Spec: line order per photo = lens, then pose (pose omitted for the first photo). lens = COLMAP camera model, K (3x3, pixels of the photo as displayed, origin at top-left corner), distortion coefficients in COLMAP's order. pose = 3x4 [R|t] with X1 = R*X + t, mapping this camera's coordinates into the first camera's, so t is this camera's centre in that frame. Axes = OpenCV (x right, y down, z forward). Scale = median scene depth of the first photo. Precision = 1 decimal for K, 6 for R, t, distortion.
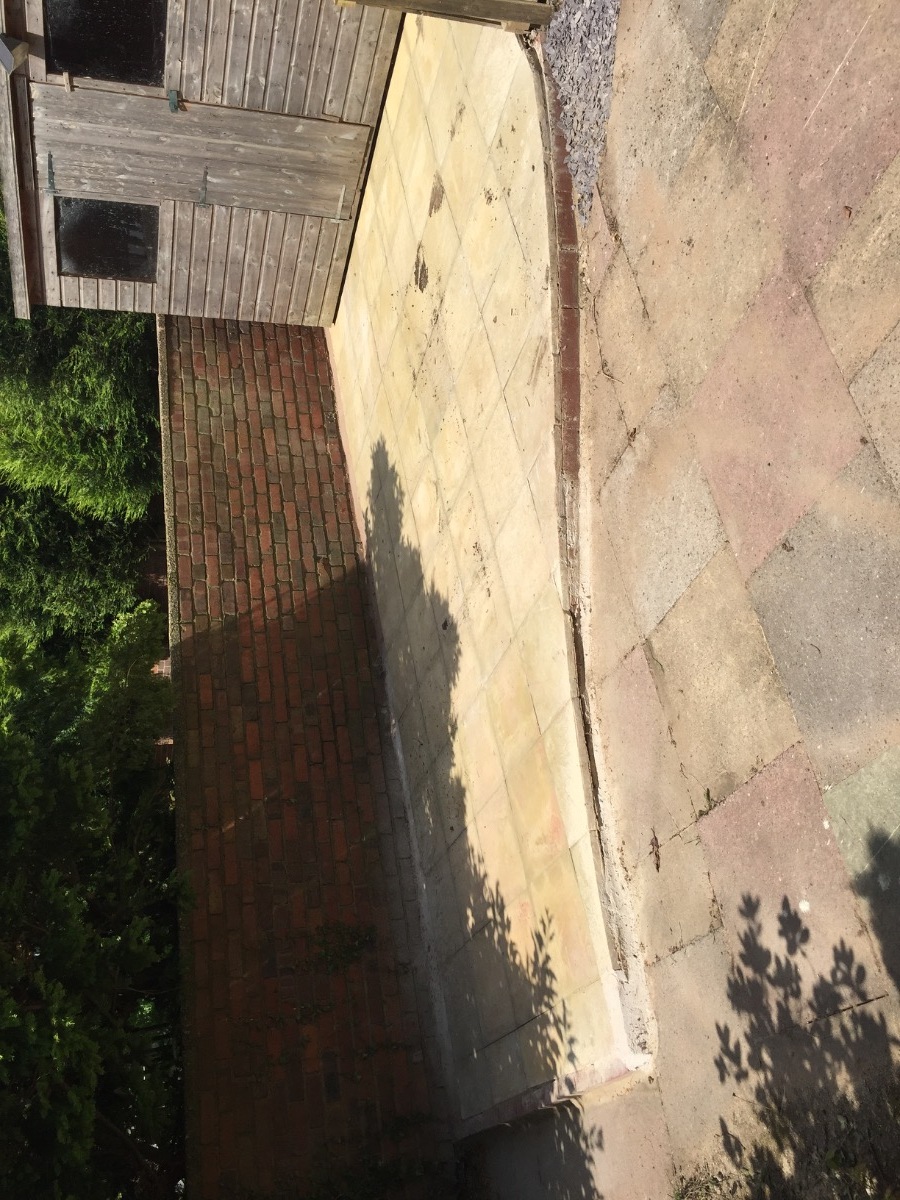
lens RADIAL K [[1030.1, 0, 446.4], [0, 1030.1, 597.0], [0, 0, 1]] dist [0.071794, -0.097490]
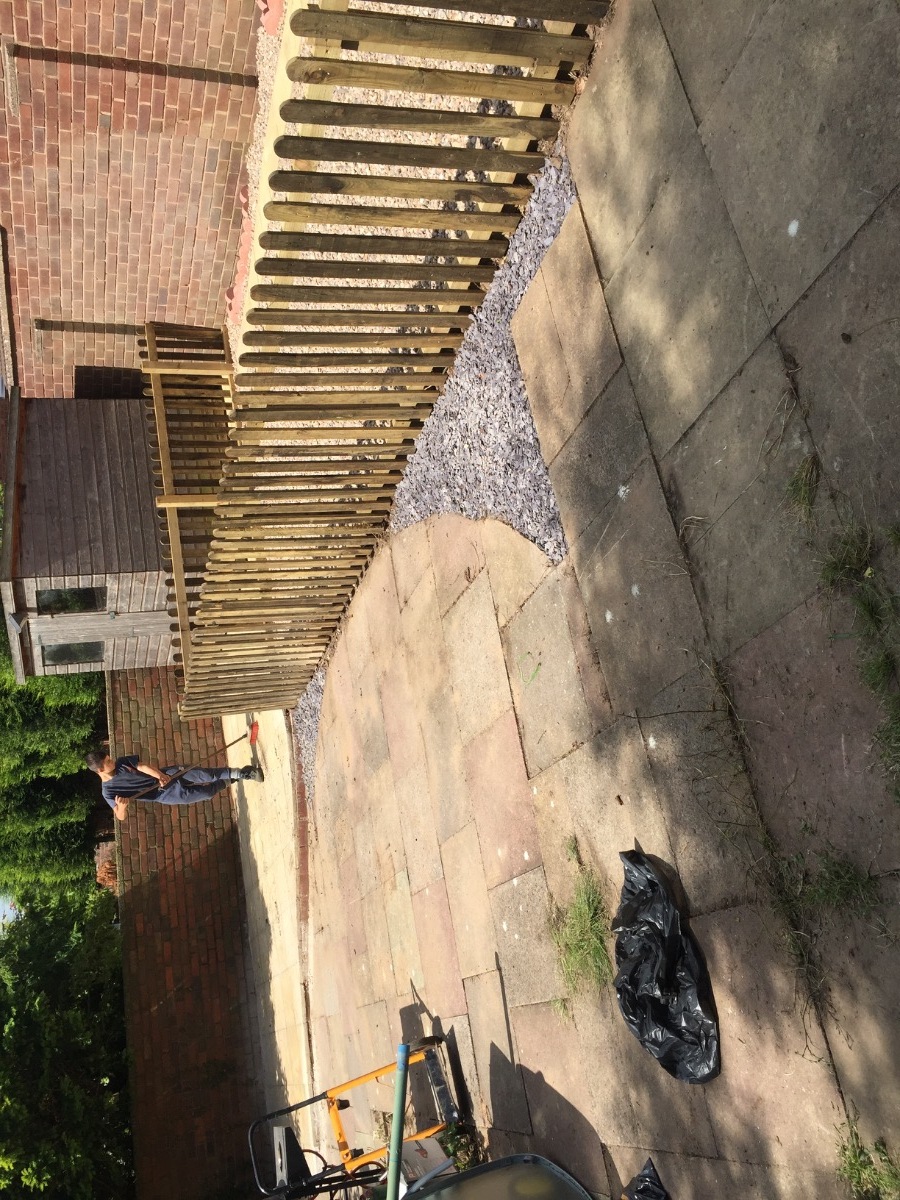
lens RADIAL K [[1030.1, 0, 449.3], [0, 1030.1, 601.8], [0, 0, 1]] dist [0.071794, -0.097490]
pose [[0.998833, 0.003008, 0.048212, 0.206443], [-0.009729, 0.990136, 0.139773, -0.708682], [-0.047316, -0.140078, 0.989009, -0.699105]]
